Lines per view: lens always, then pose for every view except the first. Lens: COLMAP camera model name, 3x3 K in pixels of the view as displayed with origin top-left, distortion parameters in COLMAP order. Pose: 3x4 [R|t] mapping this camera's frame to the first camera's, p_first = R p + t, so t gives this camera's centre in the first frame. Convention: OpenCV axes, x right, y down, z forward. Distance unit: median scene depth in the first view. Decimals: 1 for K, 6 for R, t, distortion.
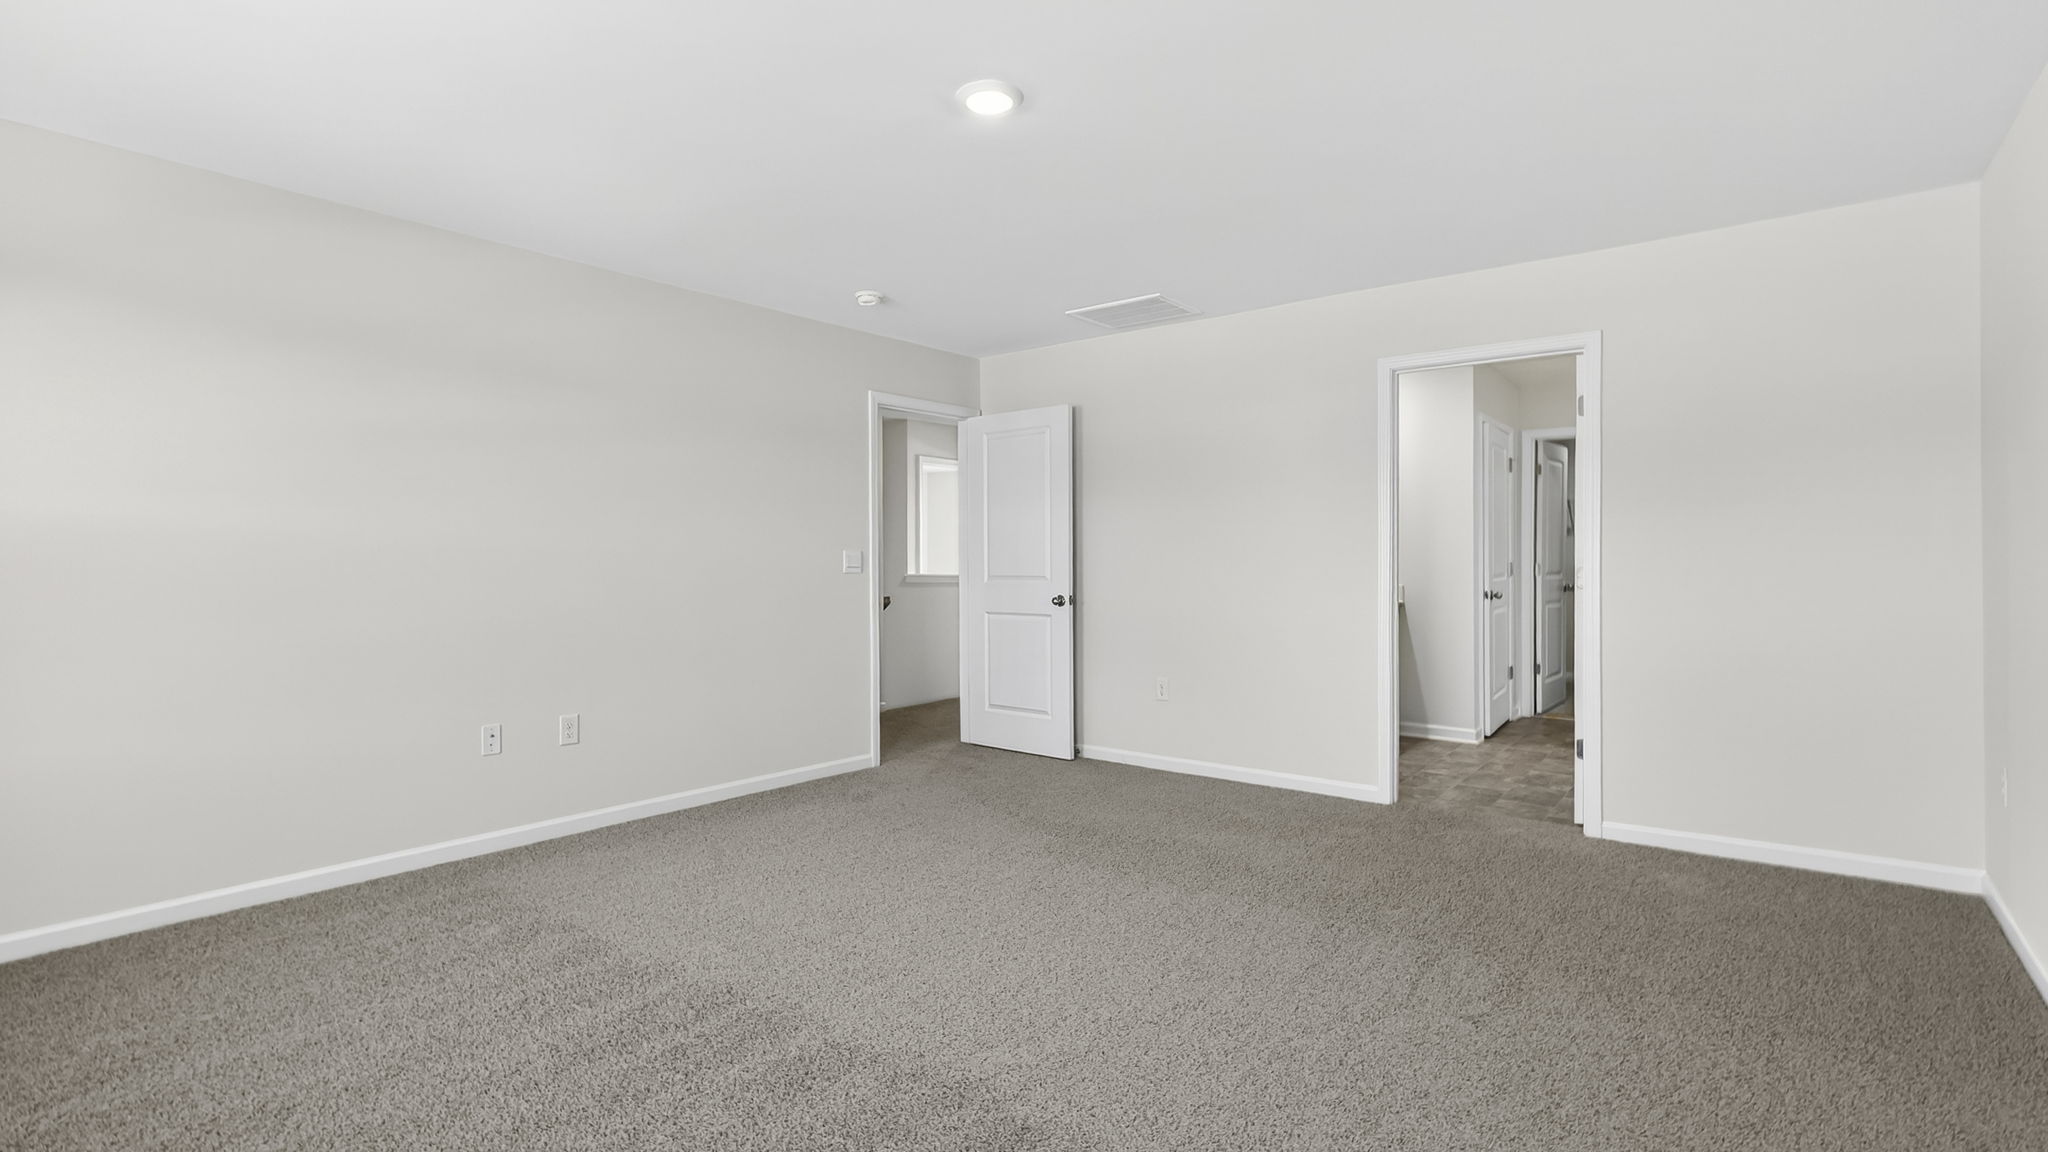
lens RADIAL K [[949.4, 0, 1057.7], [0, 949.4, 575.5], [0, 0, 1]] dist [-0.000929, 0.000398]
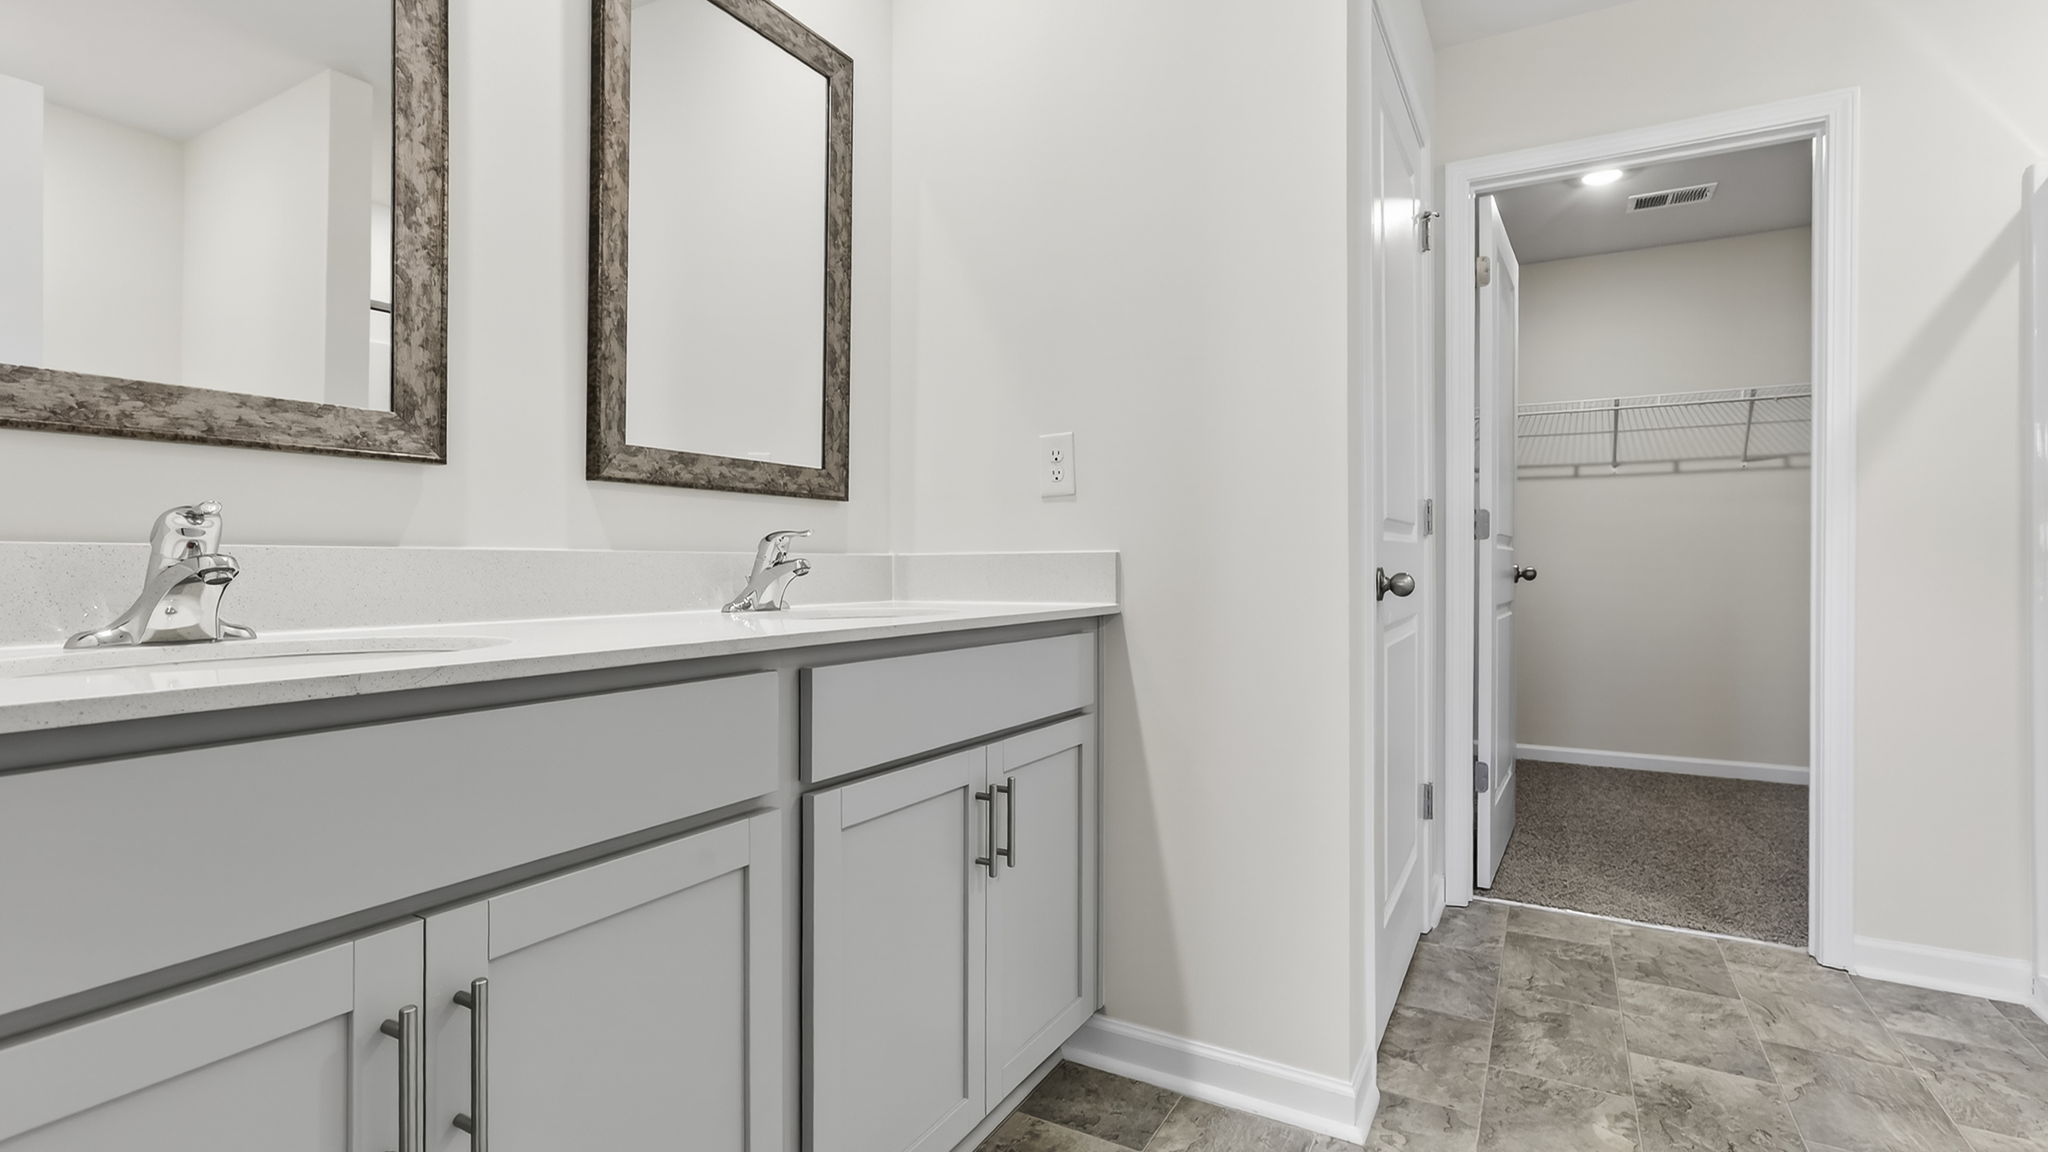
lens RADIAL K [[943.1, 0, 1024.0], [0, 943.1, 576.0], [0, 0, 1]] dist [0.000687, 0.001468]
pose [[0.991336, 0.000959, 0.131350, 0.276729], [0.000083, 0.999969, -0.007934, 0.018930], [-0.131353, 0.007876, 0.991304, 0.661584]]
